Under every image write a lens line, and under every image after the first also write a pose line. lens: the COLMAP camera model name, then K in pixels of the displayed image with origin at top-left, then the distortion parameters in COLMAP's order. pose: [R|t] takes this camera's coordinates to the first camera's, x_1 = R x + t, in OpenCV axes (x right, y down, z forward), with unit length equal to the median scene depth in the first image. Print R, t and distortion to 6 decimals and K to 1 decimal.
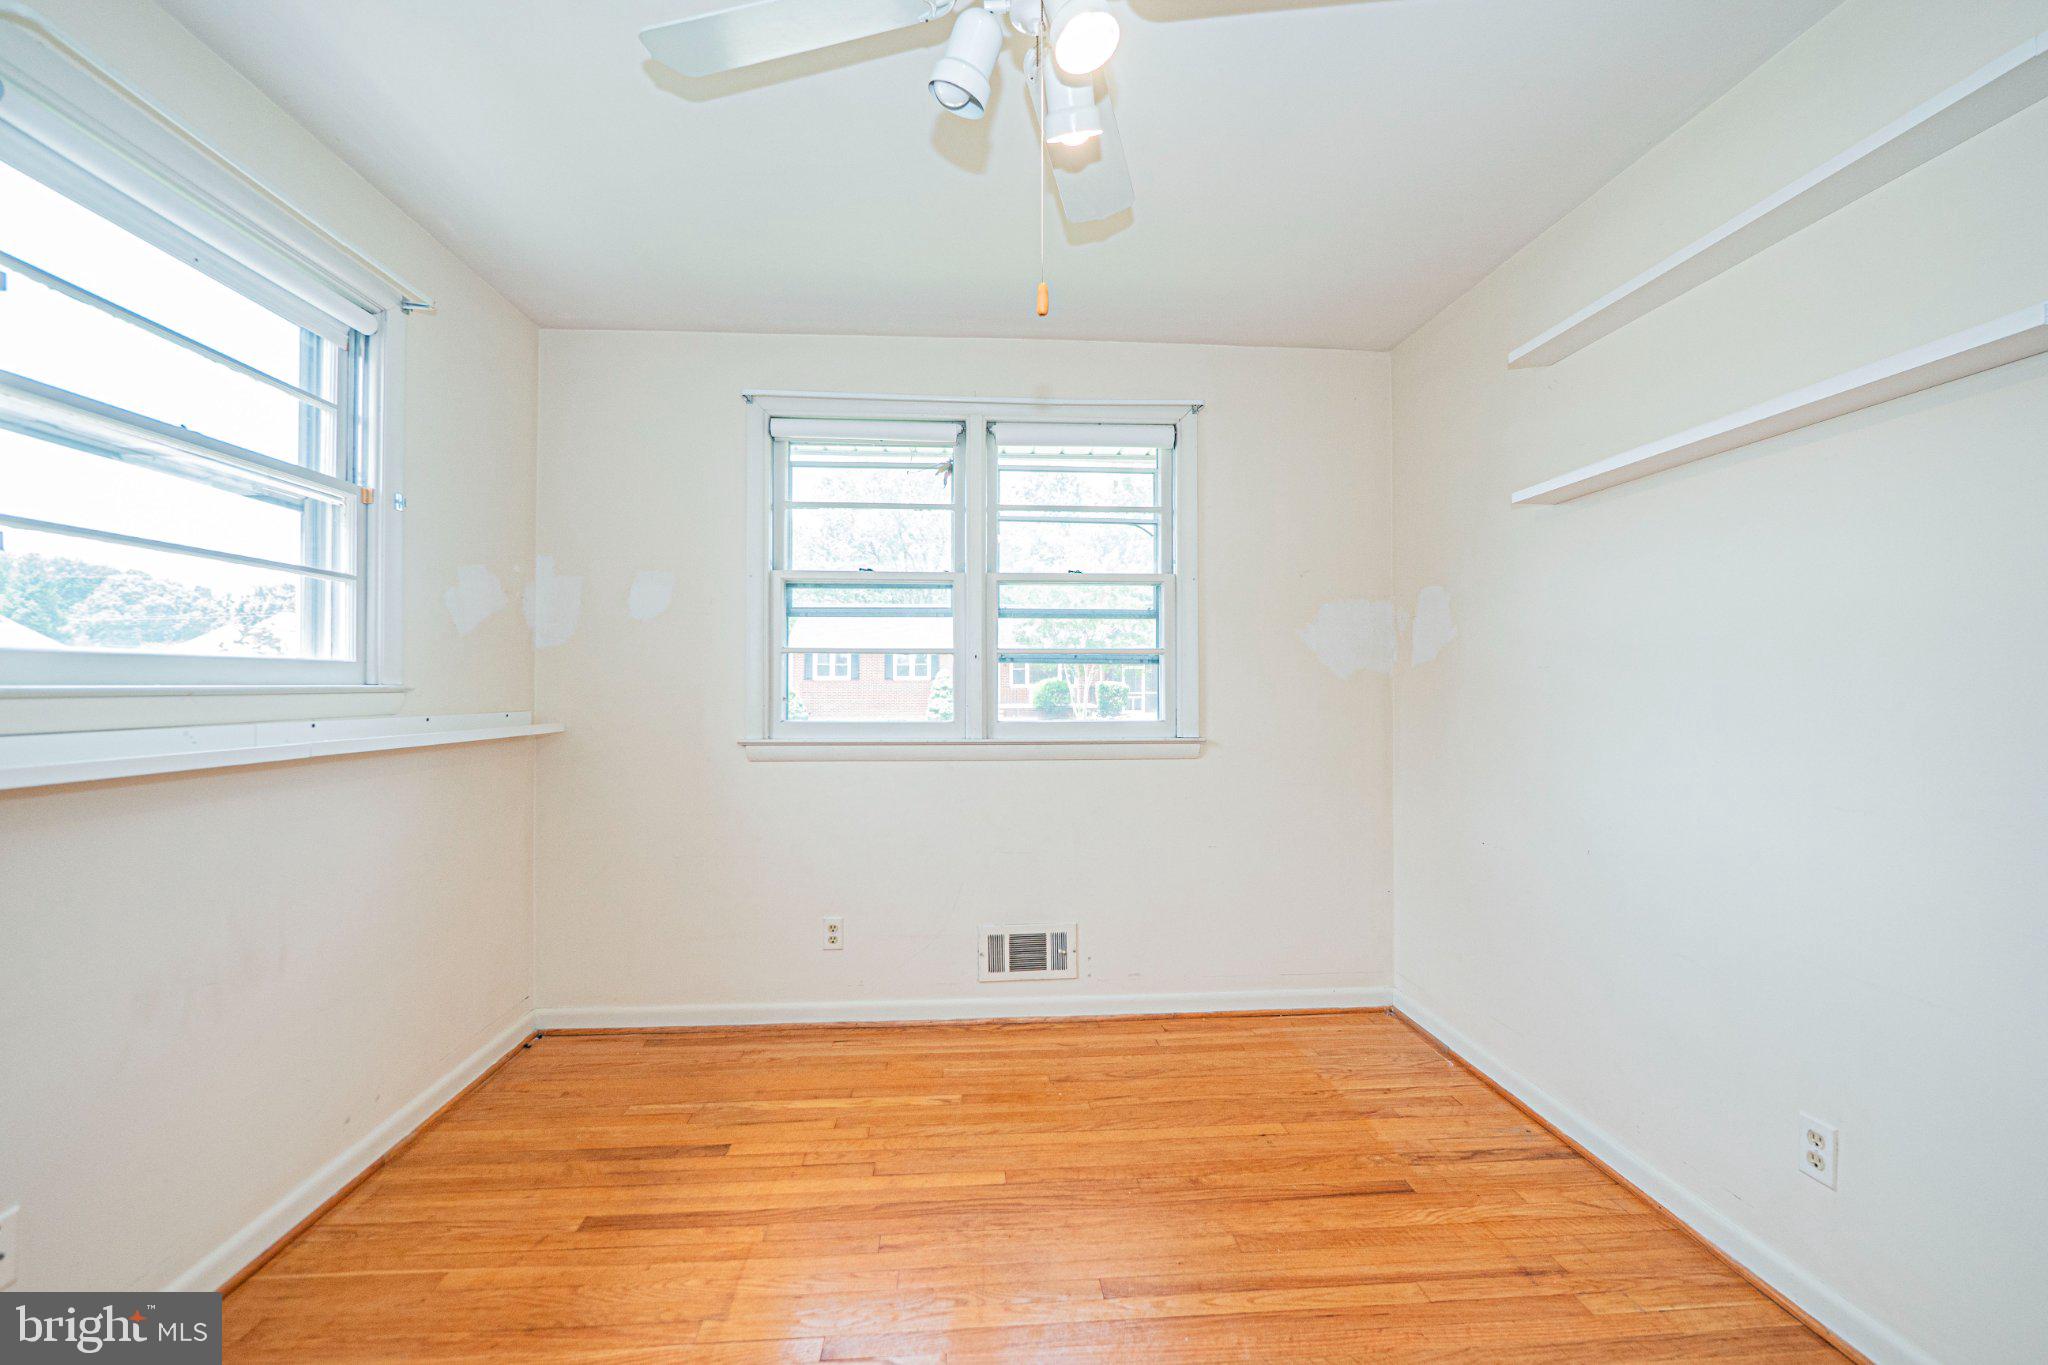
lens RADIAL K [[865.4, 0, 1026.2], [0, 865.4, 672.9], [0, 0, 1]] dist [-0.007648, 0.001378]
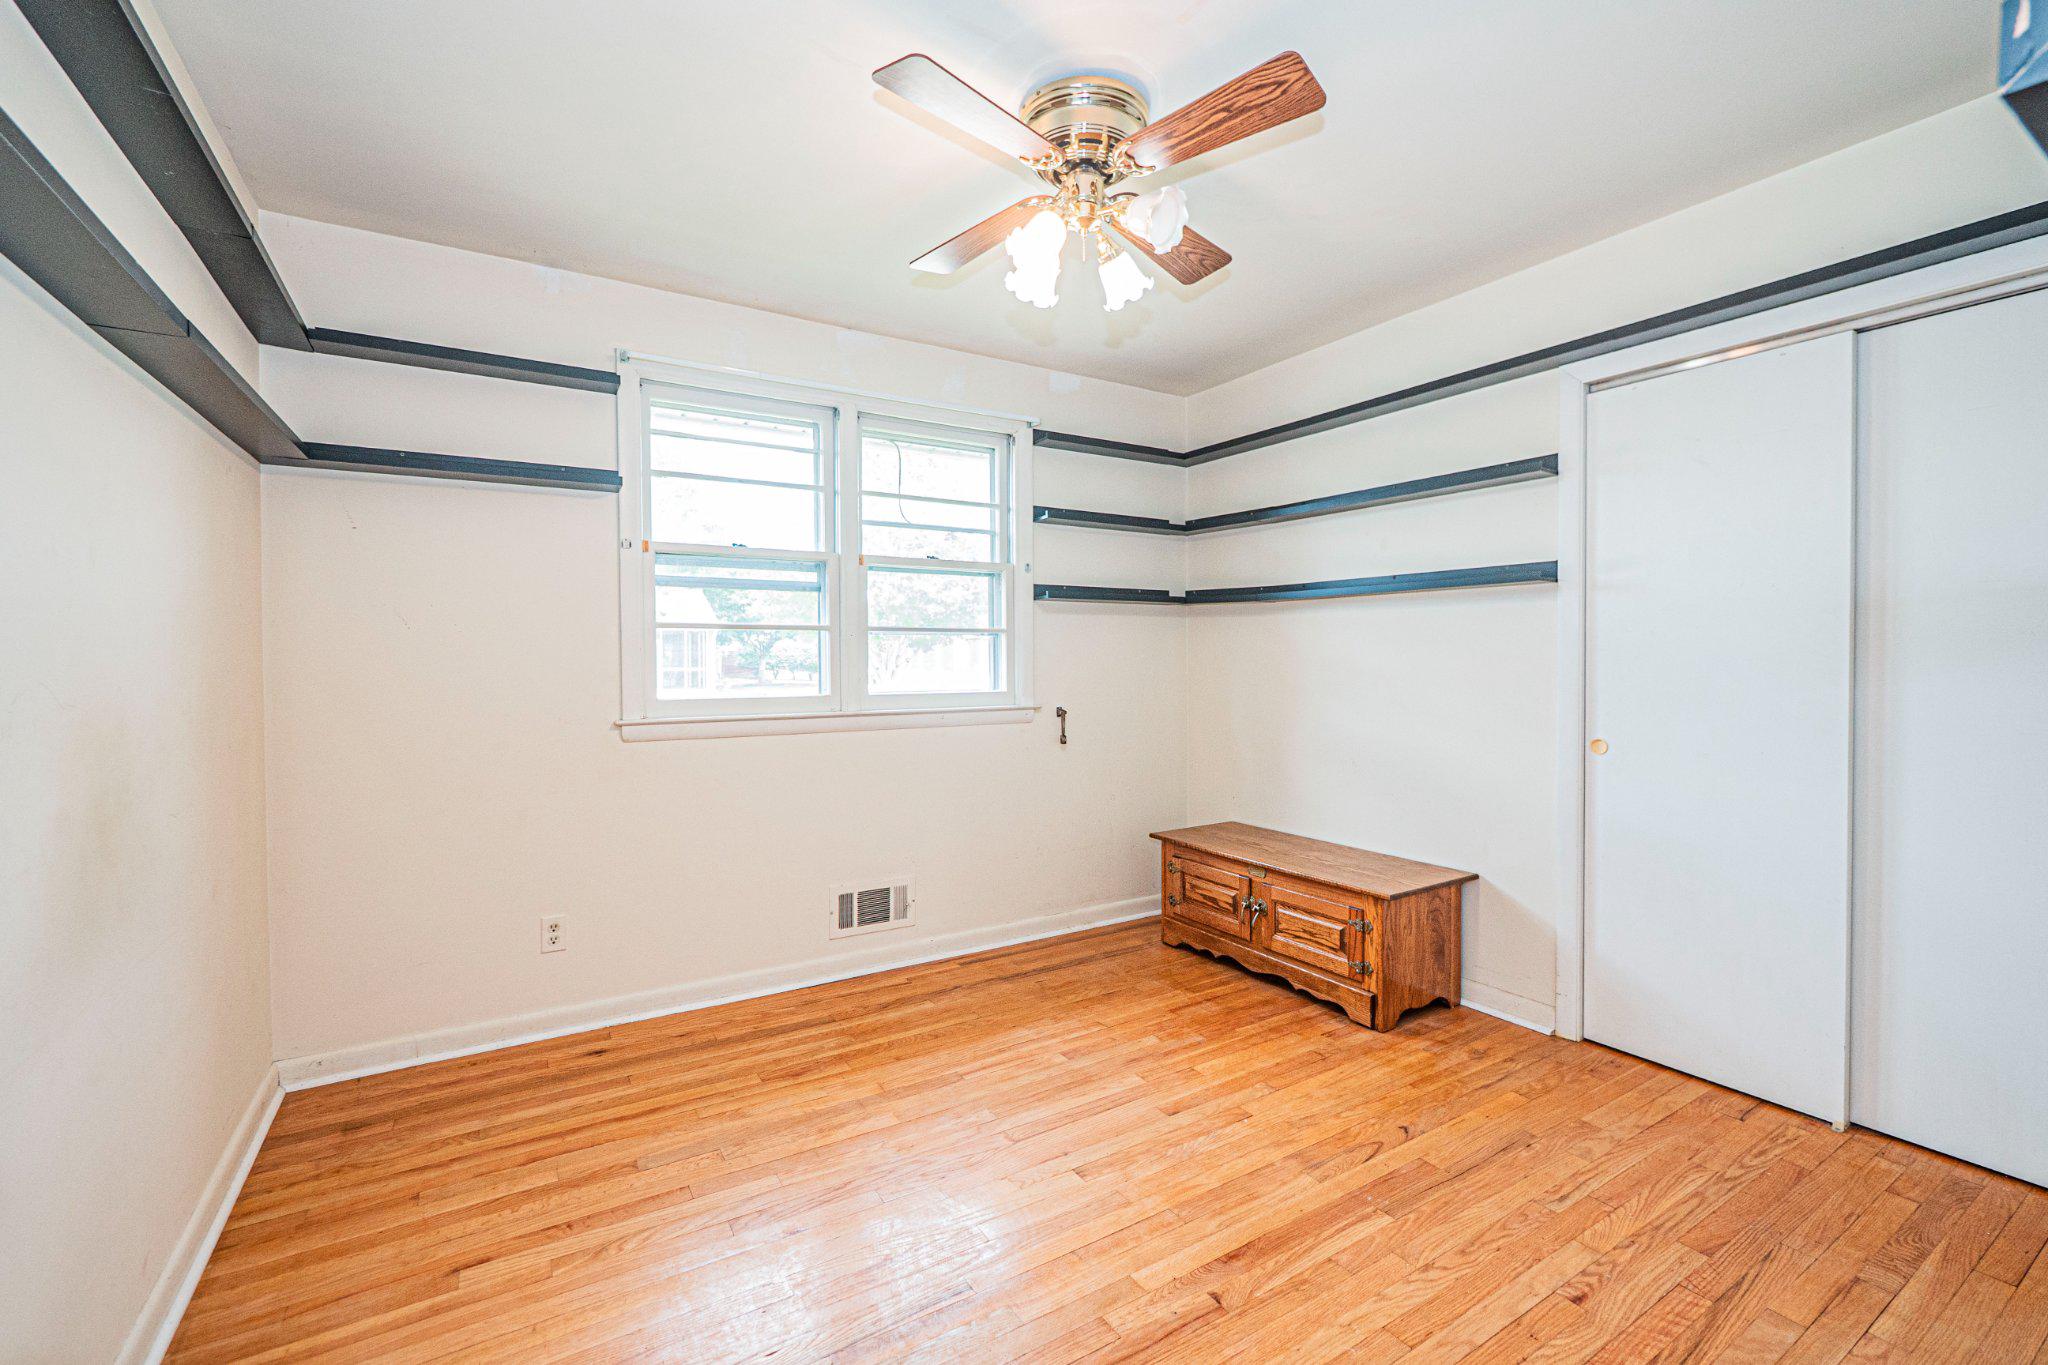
lens RADIAL K [[865.4, 0, 1026.2], [0, 865.4, 672.9], [0, 0, 1]] dist [-0.007648, 0.001378]
pose [[0.891701, -0.002515, 0.452617, -0.332501], [-0.008770, 0.999701, 0.022833, 0.003967], [-0.452539, -0.024329, 0.891413, -0.047581]]
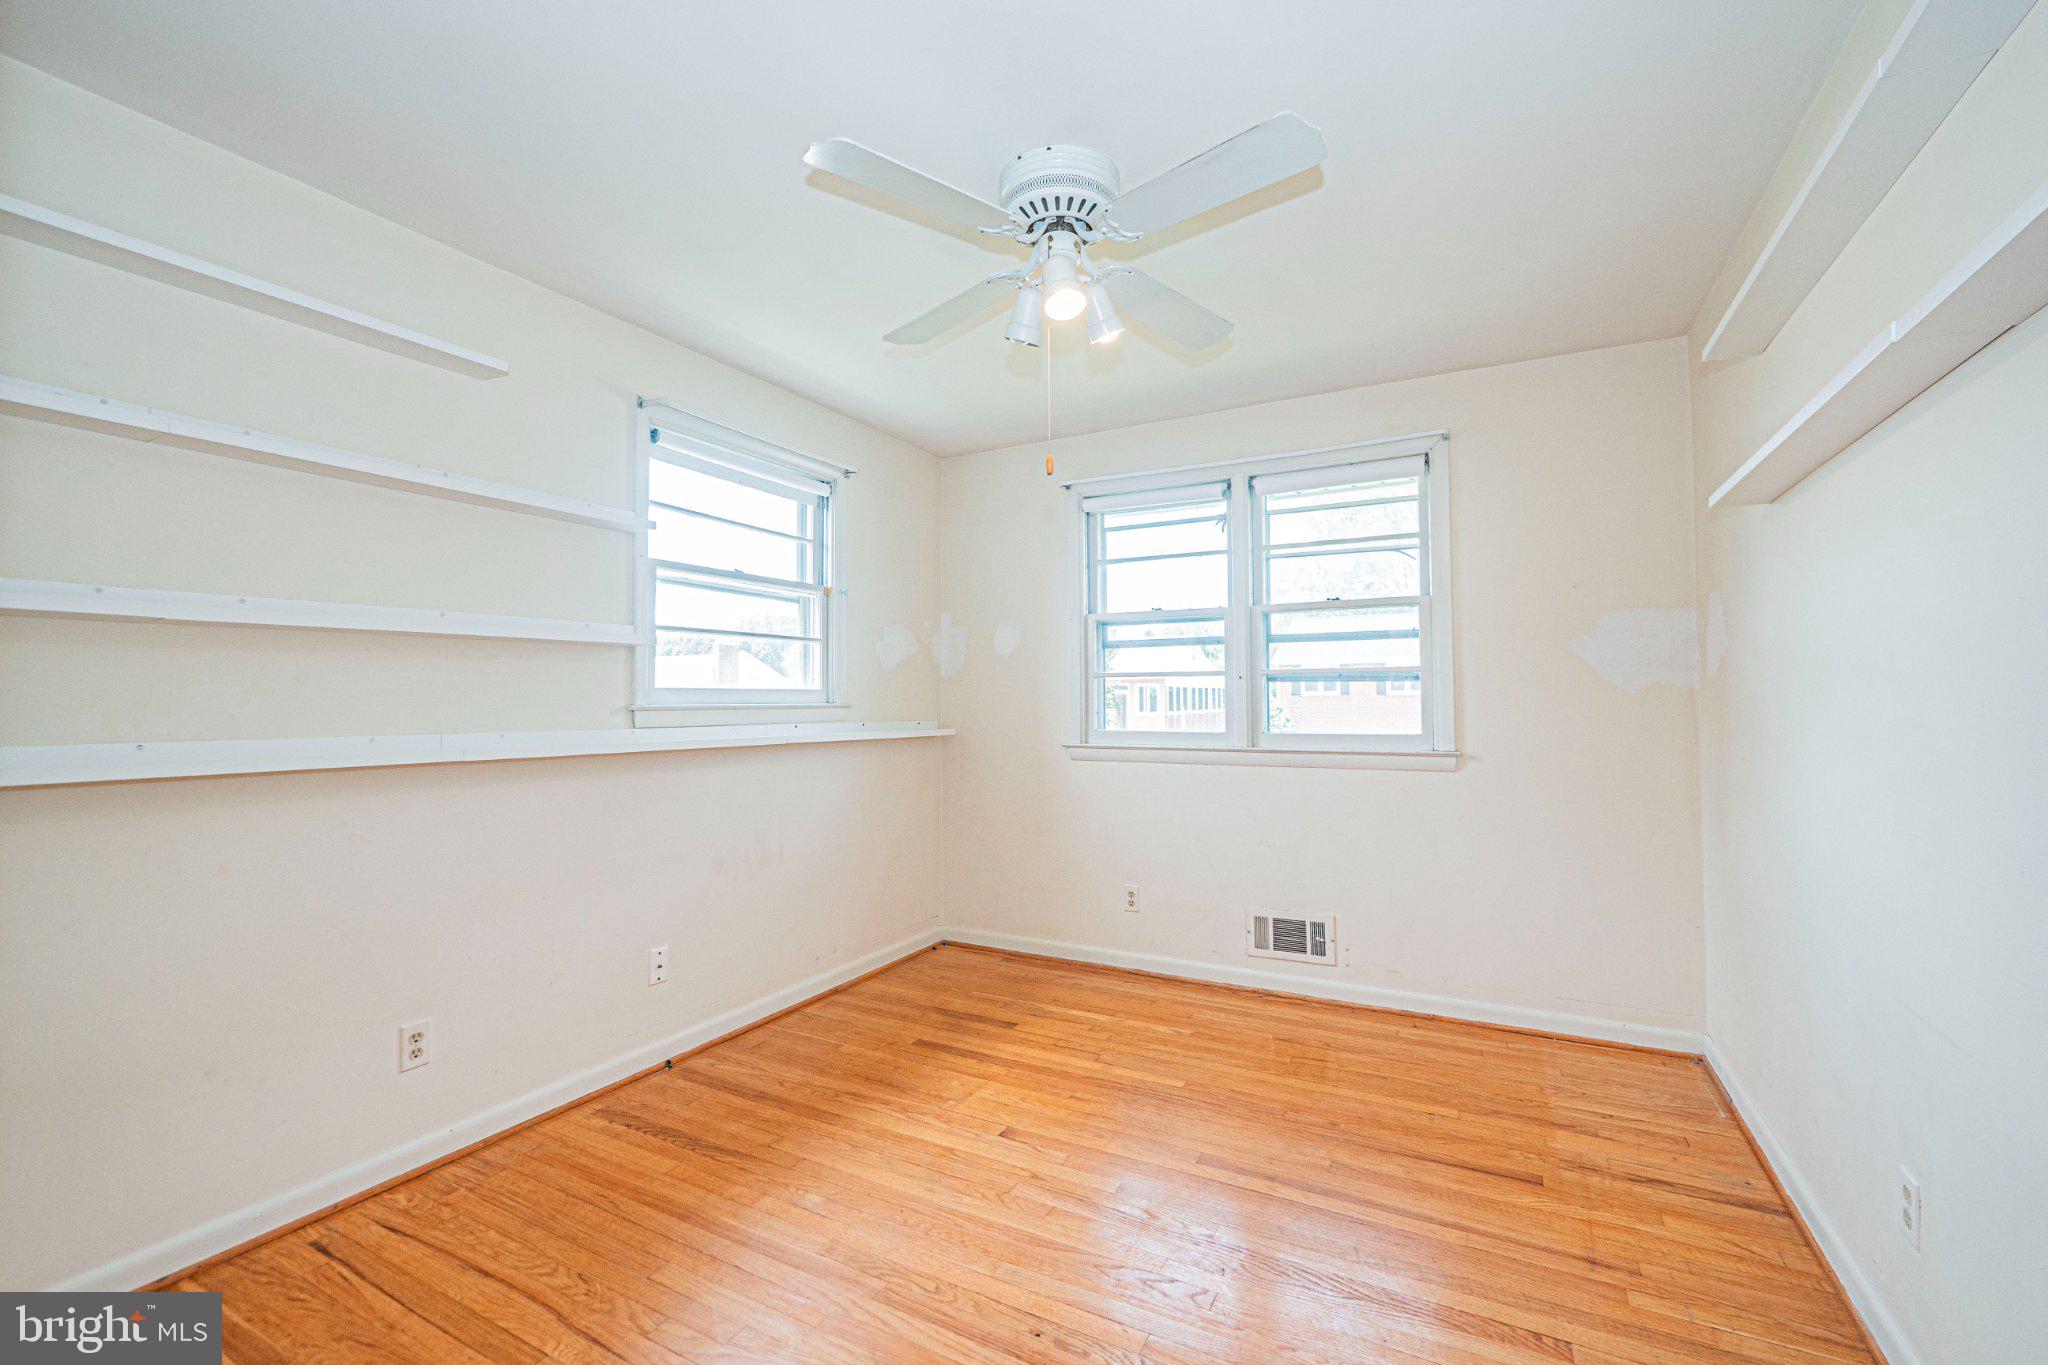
lens RADIAL K [[865.4, 0, 1026.2], [0, 865.4, 672.9], [0, 0, 1]] dist [-0.007648, 0.001378]
pose [[0.840722, -0.021430, -0.541043, 0.349044], [0.011828, 0.999705, -0.021217, -0.003535], [0.541338, 0.011438, 0.840727, -0.156686]]
